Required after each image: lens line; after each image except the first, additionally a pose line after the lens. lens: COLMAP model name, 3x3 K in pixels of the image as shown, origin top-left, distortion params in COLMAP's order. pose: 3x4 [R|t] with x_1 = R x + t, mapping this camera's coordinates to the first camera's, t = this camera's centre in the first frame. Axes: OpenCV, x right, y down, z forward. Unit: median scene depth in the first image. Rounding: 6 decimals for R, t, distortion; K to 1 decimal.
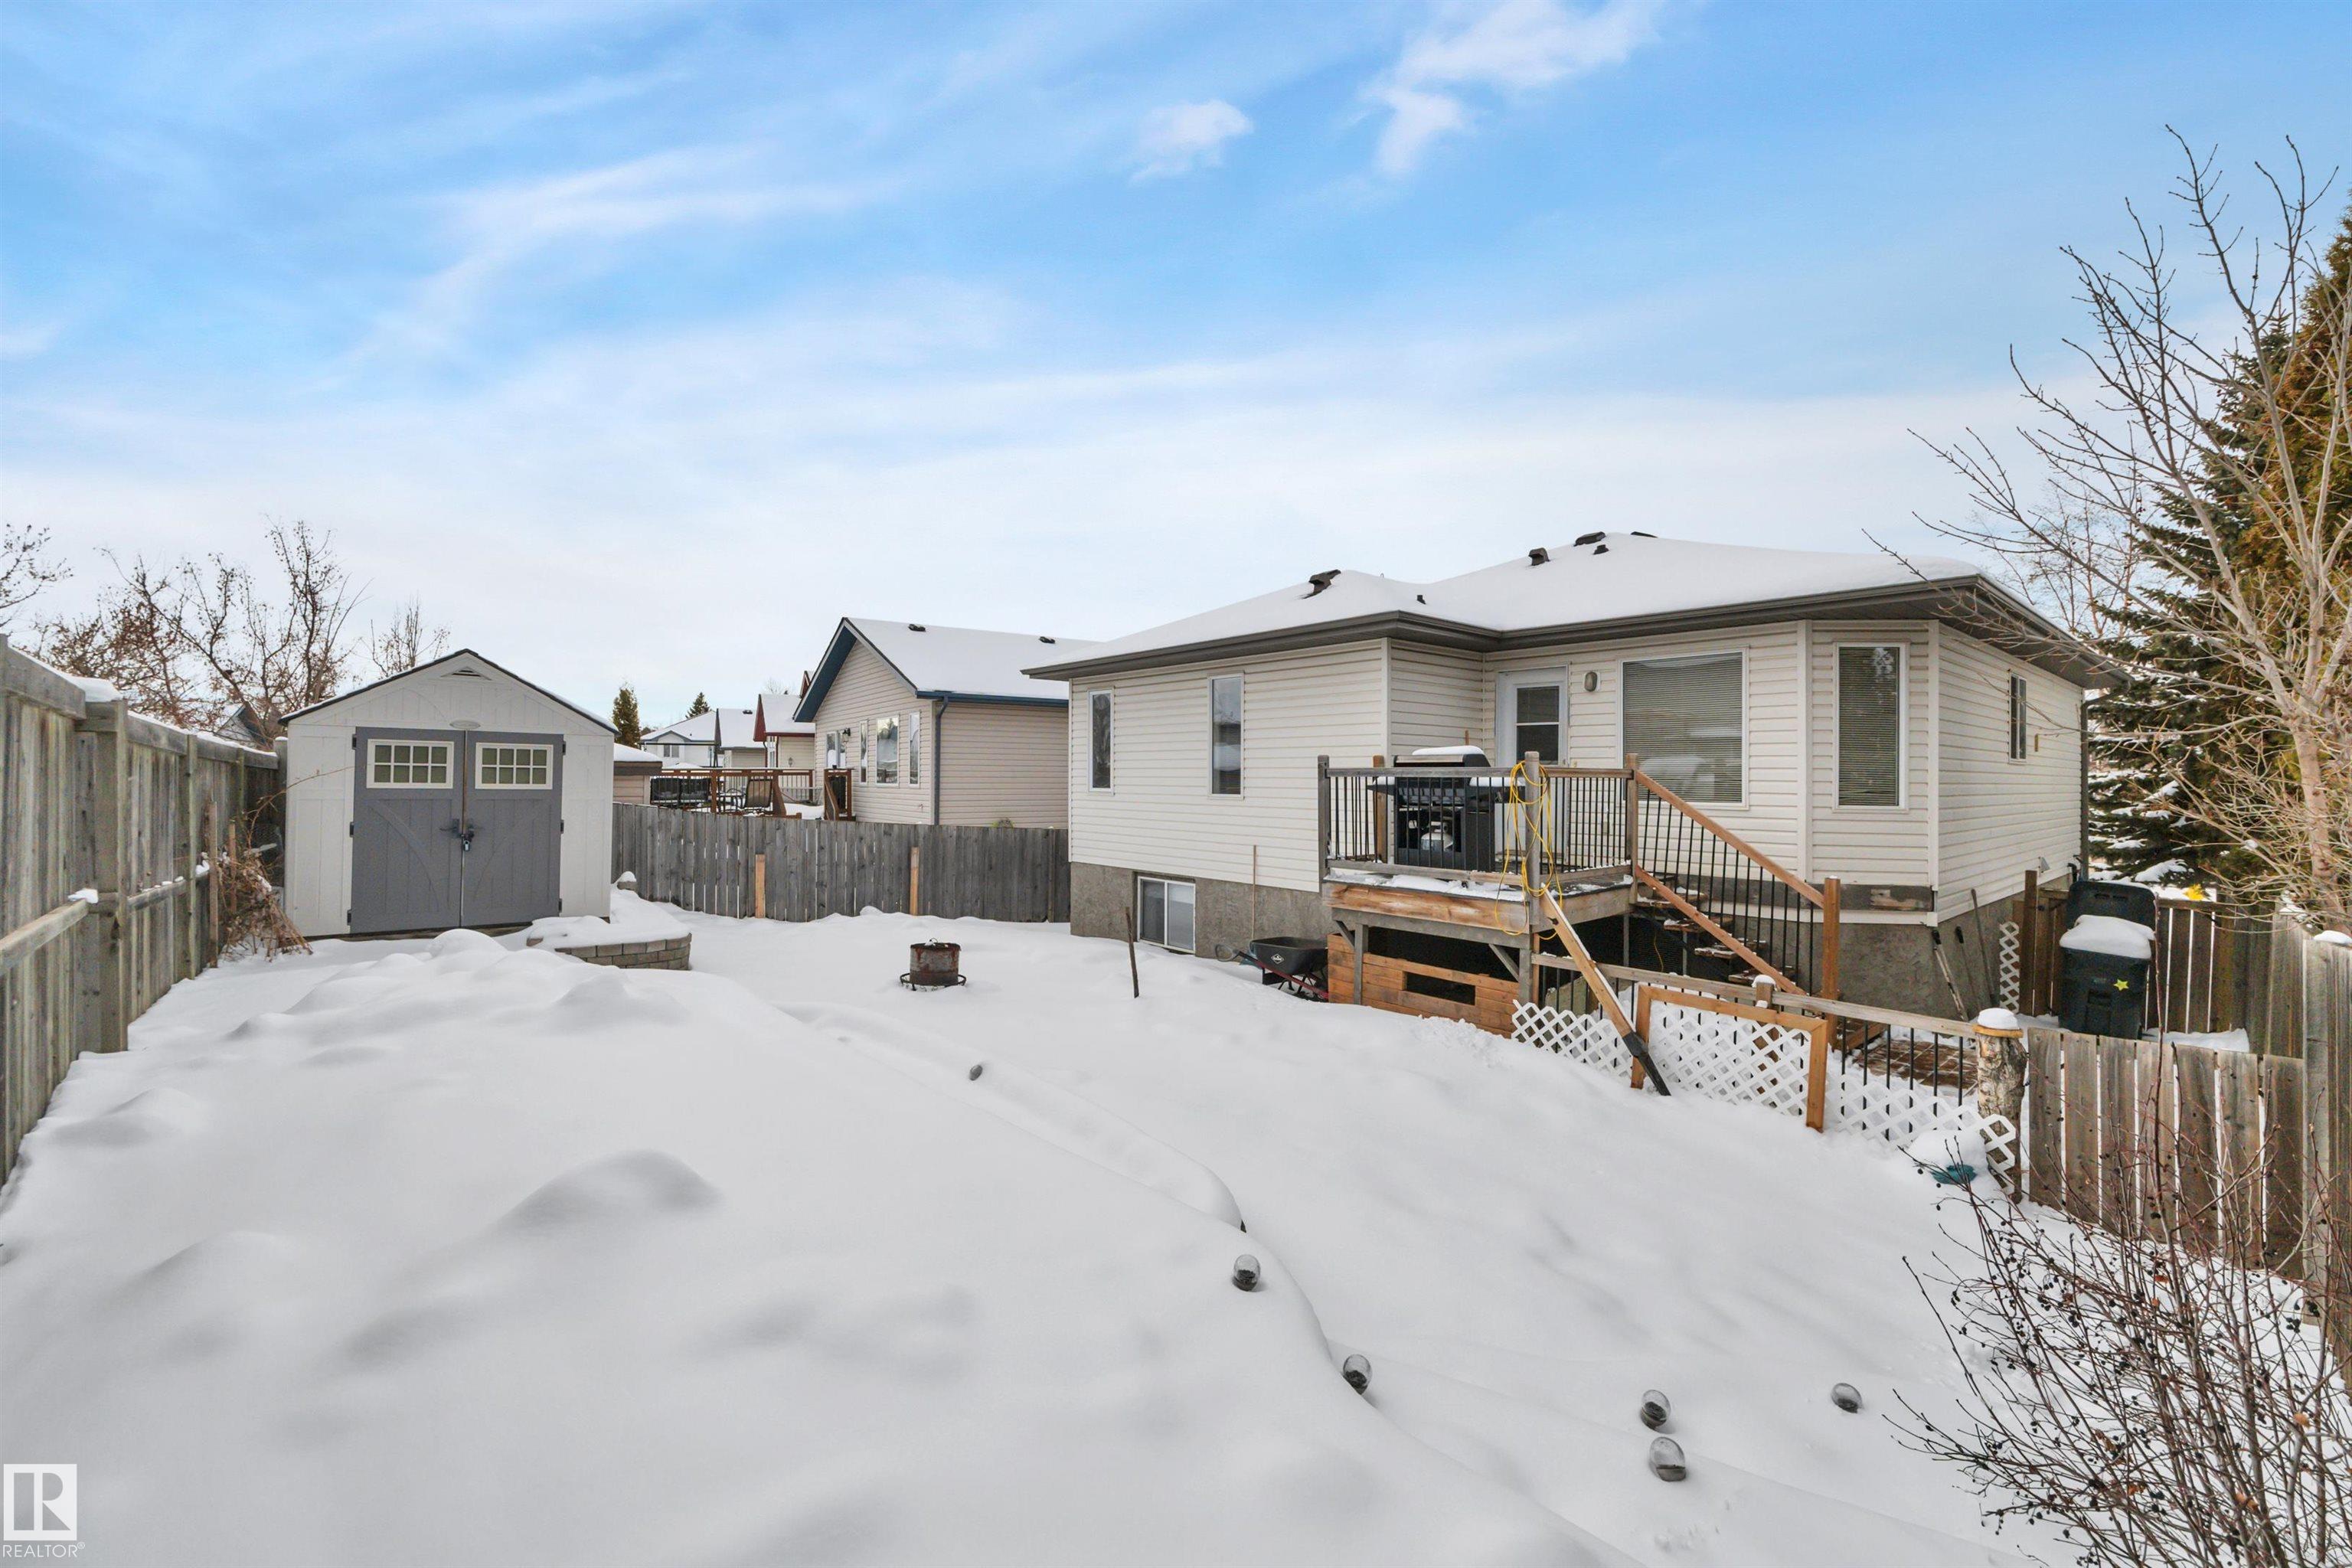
lens RADIAL K [[958.2, 0, 1168.8], [0, 958.2, 773.0], [0, 0, 1]] dist [0.009117, 0.000673]
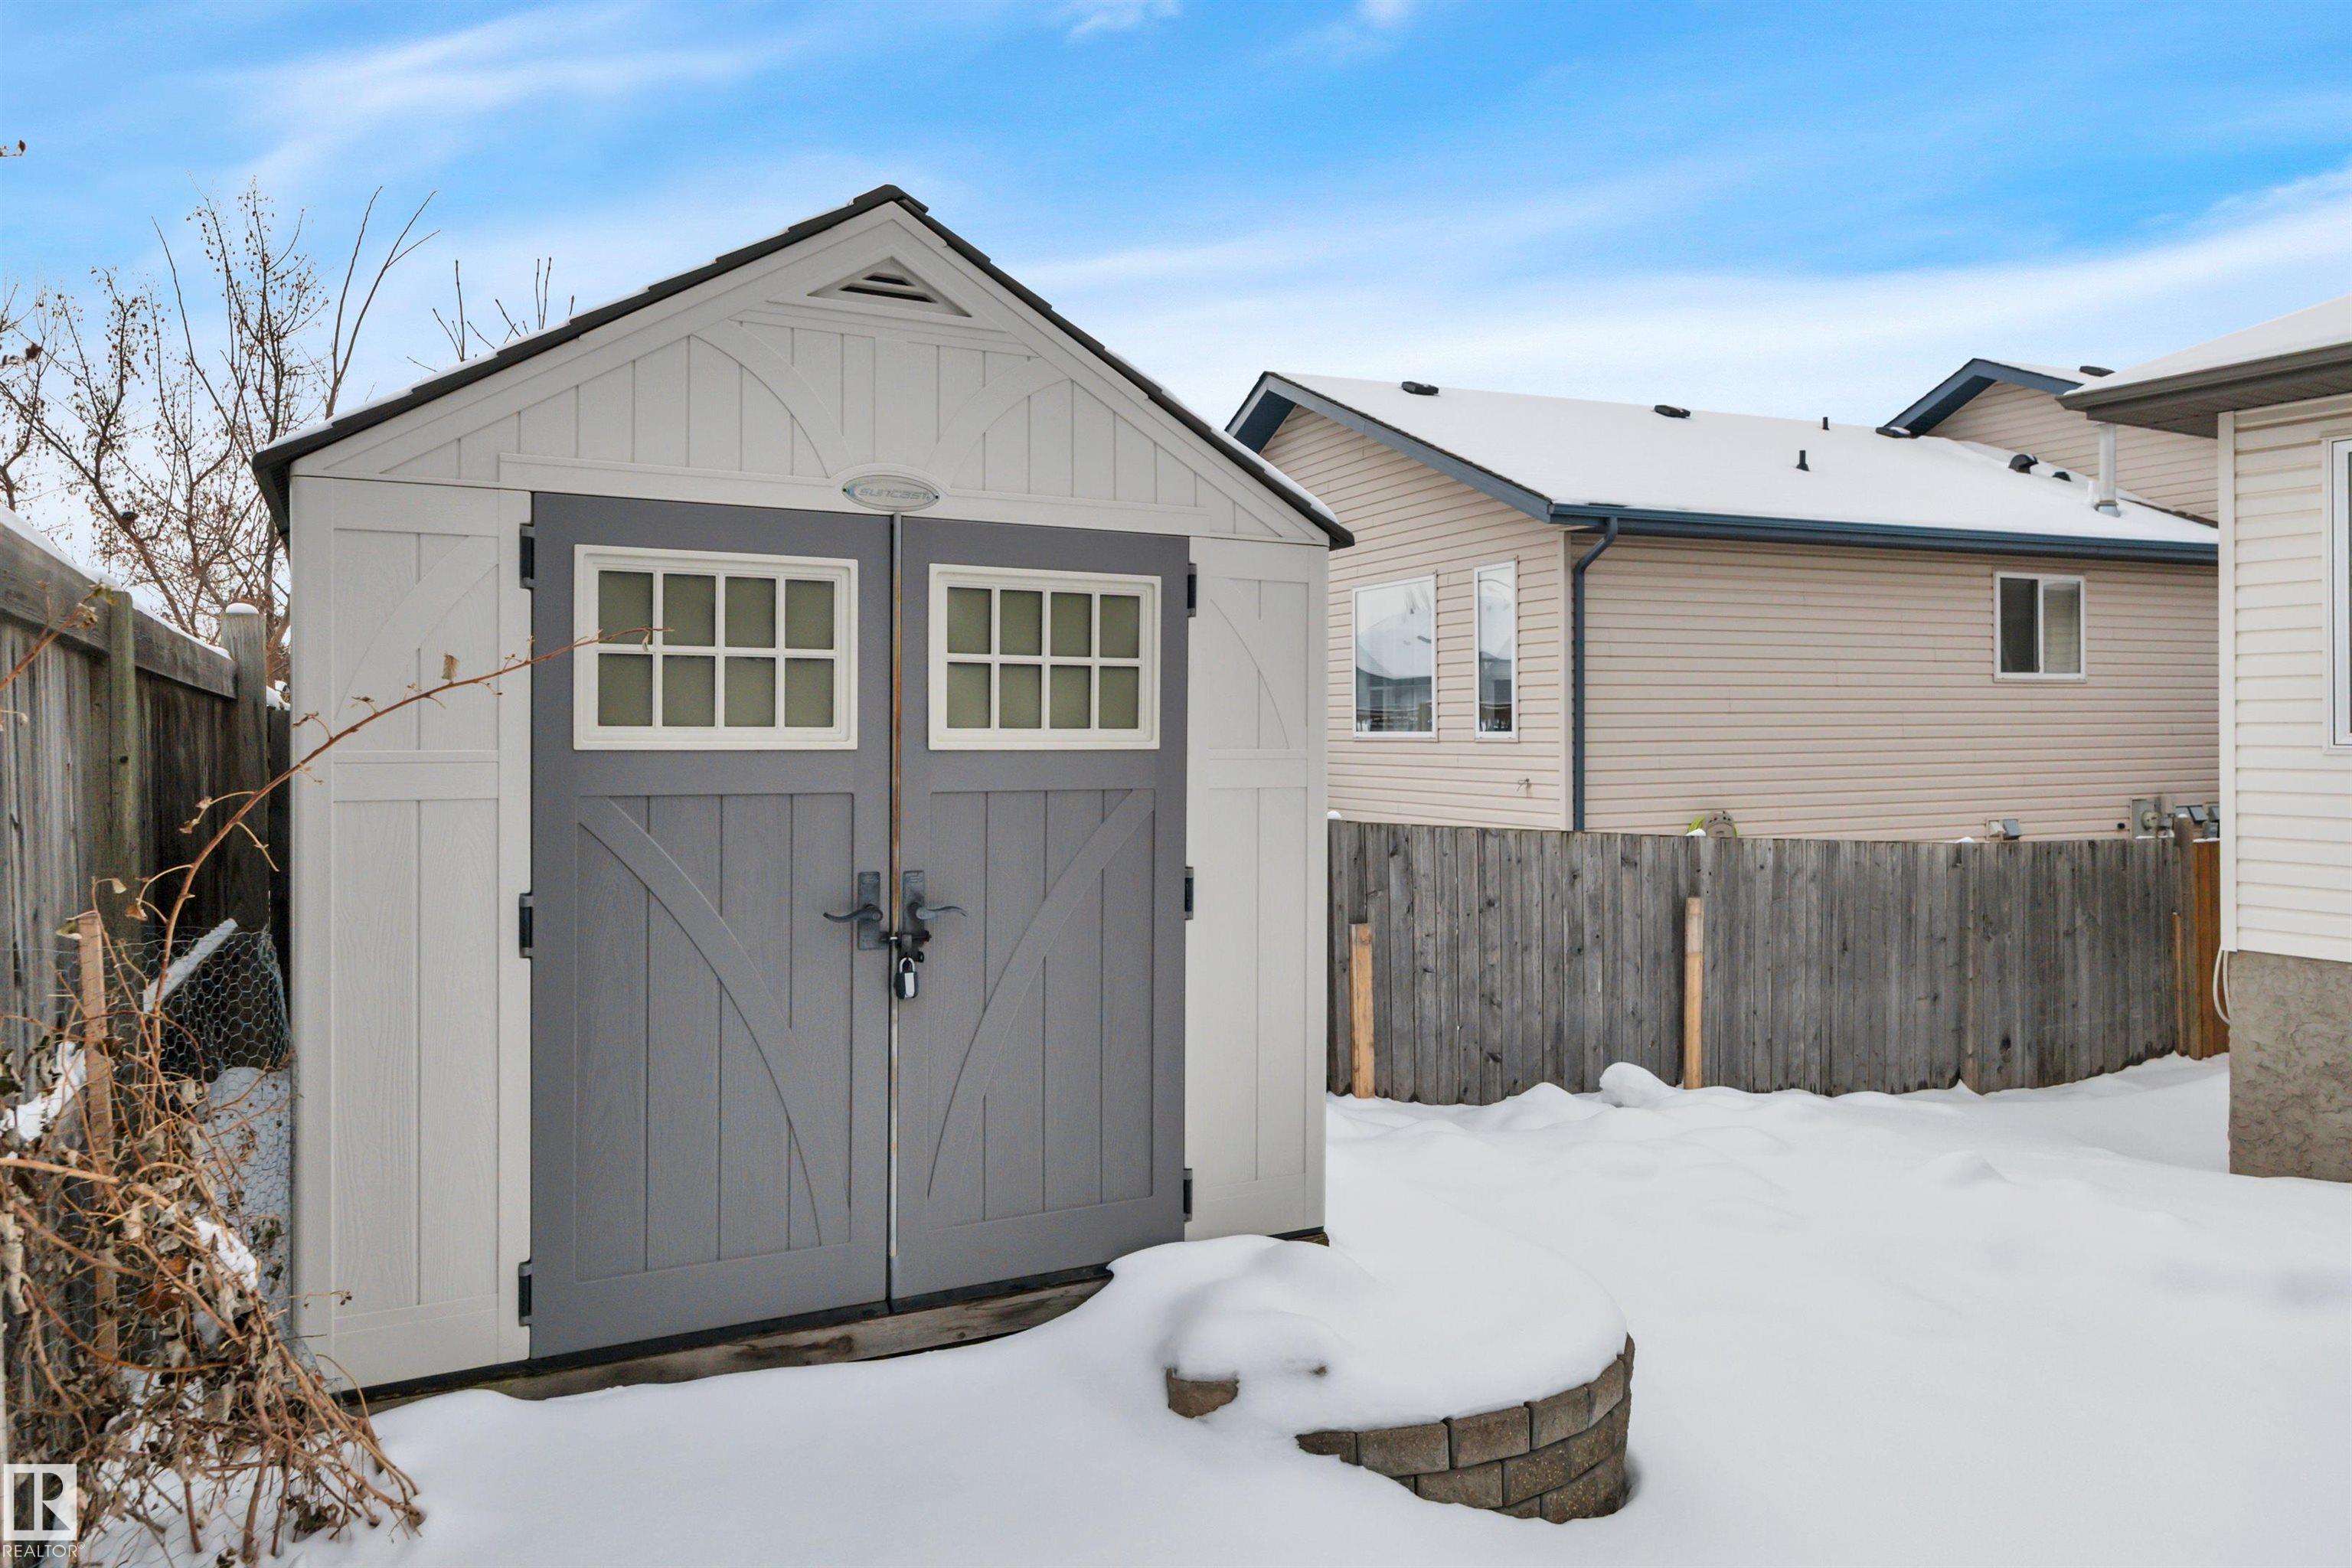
lens RADIAL K [[1549.1, 0, 1185.2], [0, 1549.1, 733.0], [0, 0, 1]] dist [-0.010564, 0.001685]
pose [[0.983989, -0.009361, -0.177981, -0.429511], [0.011149, 0.999897, 0.009050, 0.006824], [0.177878, -0.010889, 0.983992, 0.454804]]
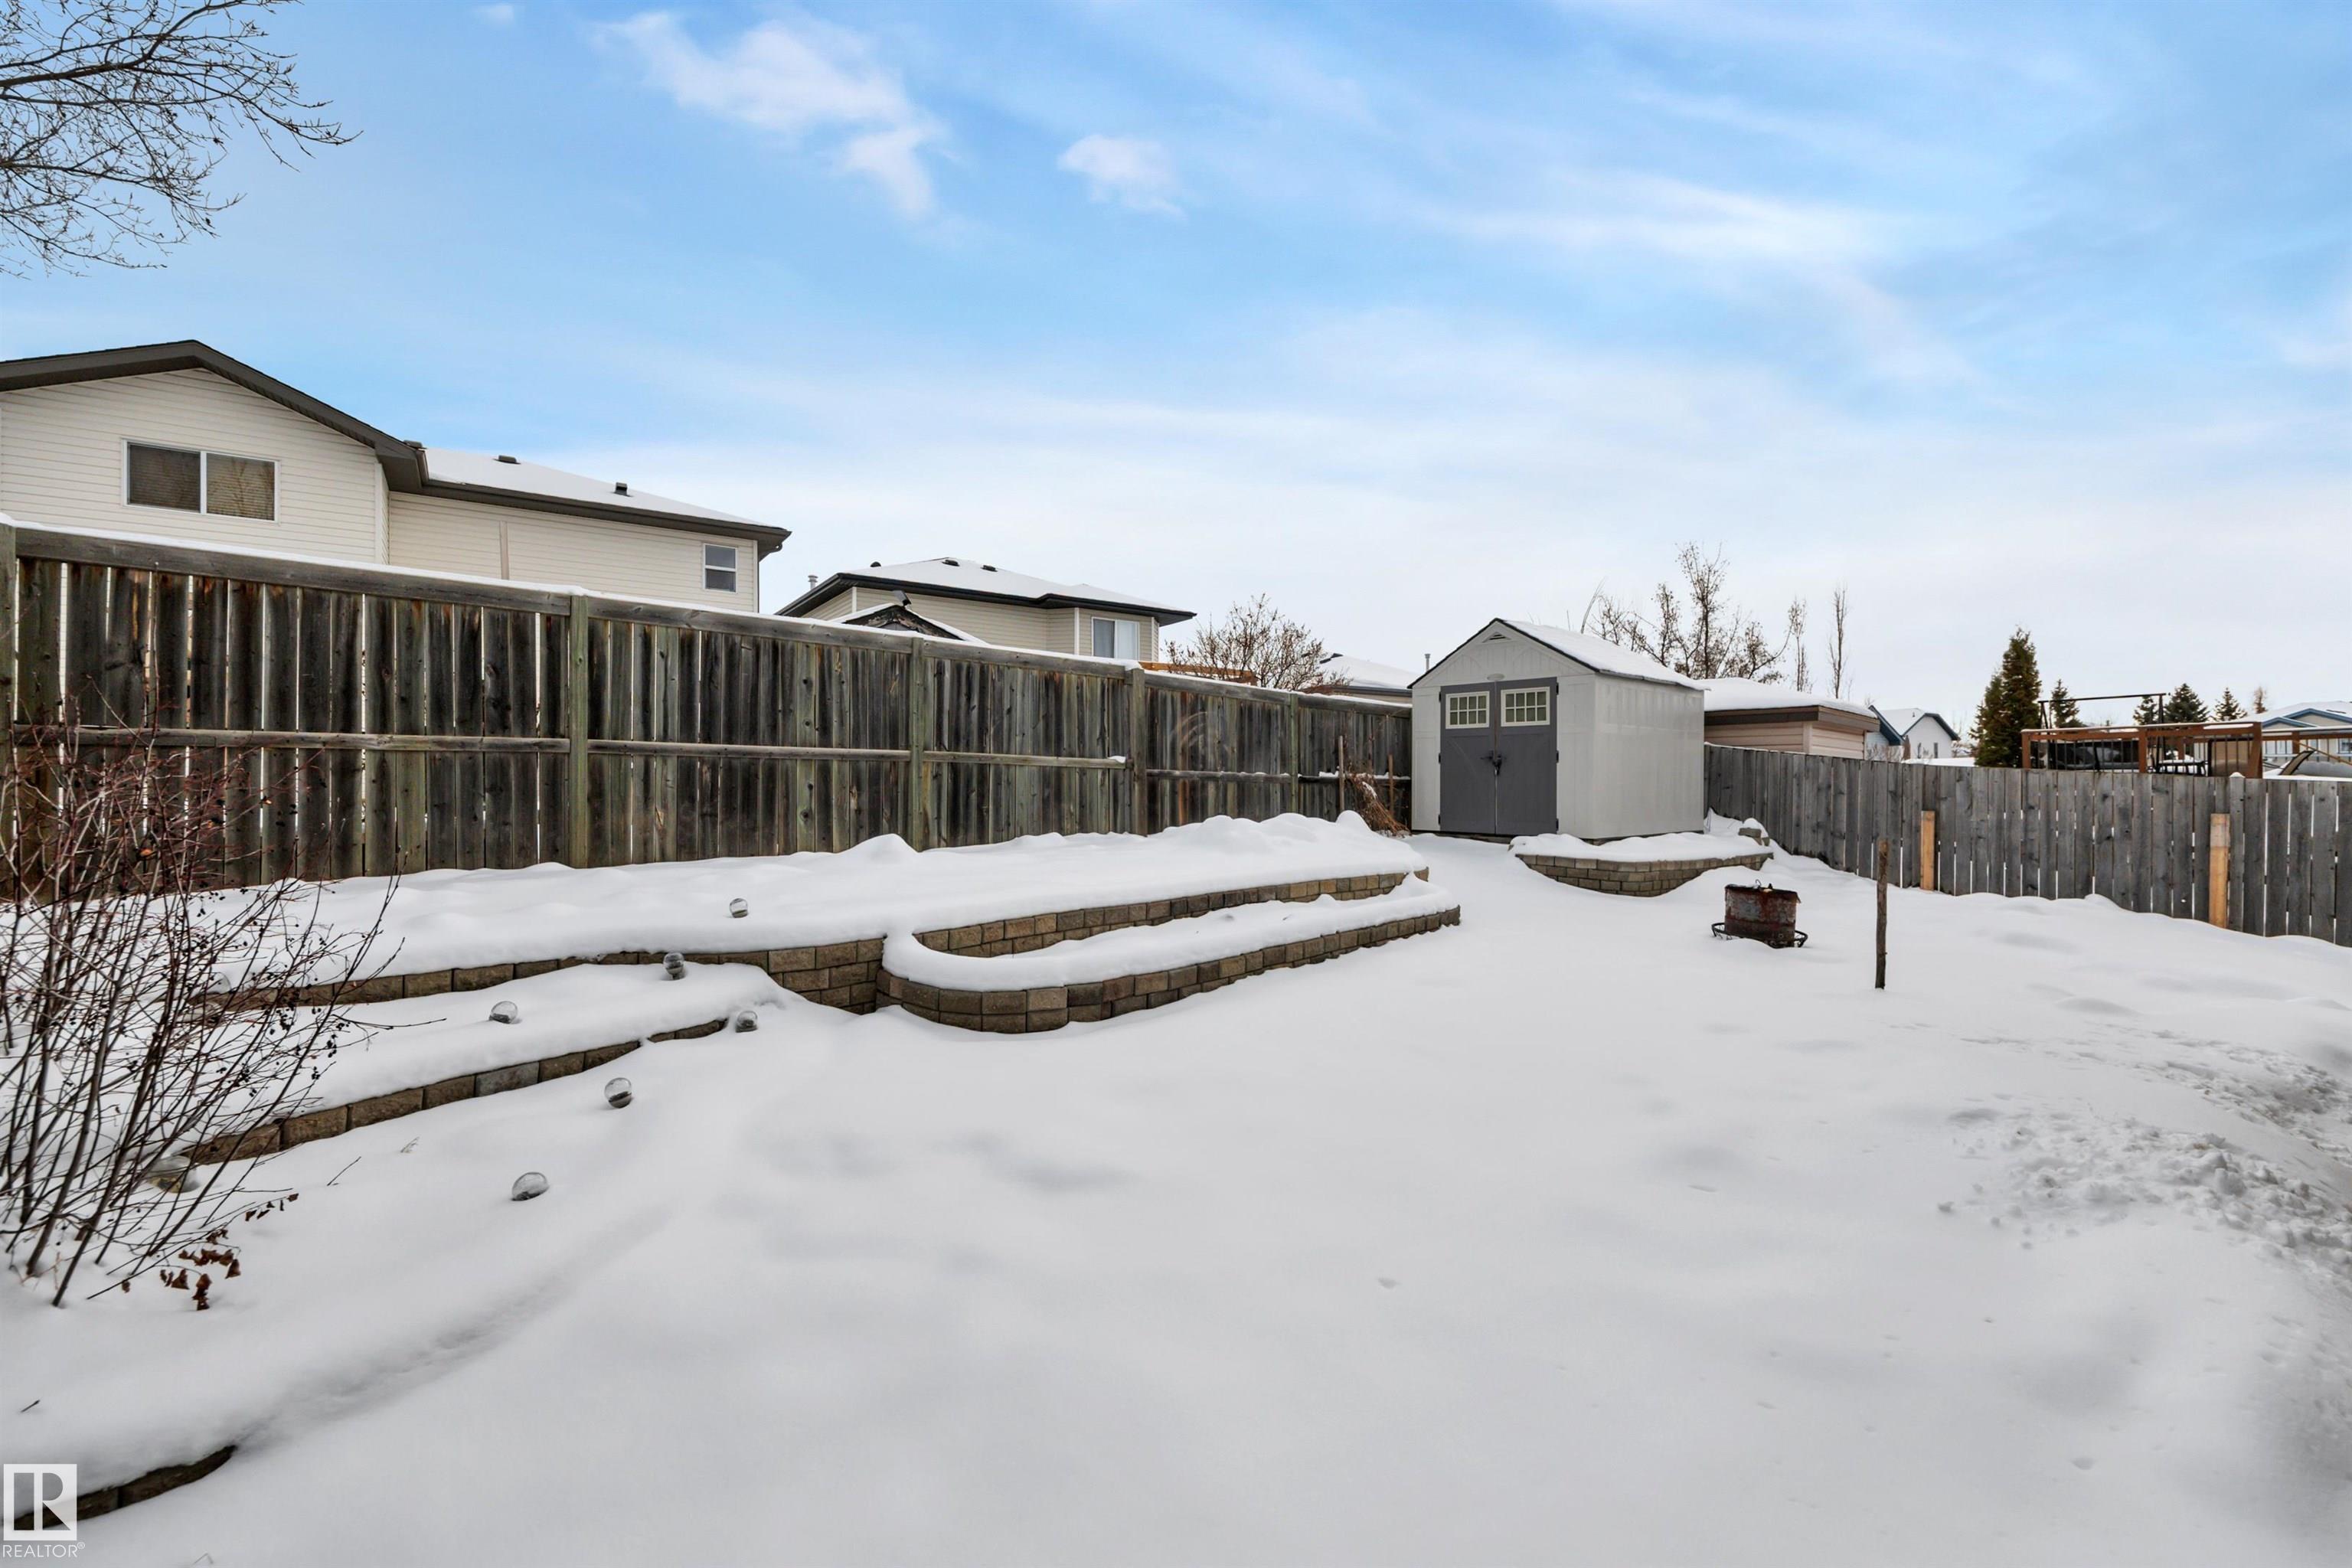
lens RADIAL K [[958.2, 0, 1165.3], [0, 958.2, 788.2], [0, 0, 1]] dist [0.009117, 0.000673]
pose [[0.050435, -0.005086, -0.998714, 0.389456], [0.002465, 0.999985, -0.004968, 0.076274], [0.998724, -0.002211, 0.050447, 0.360794]]
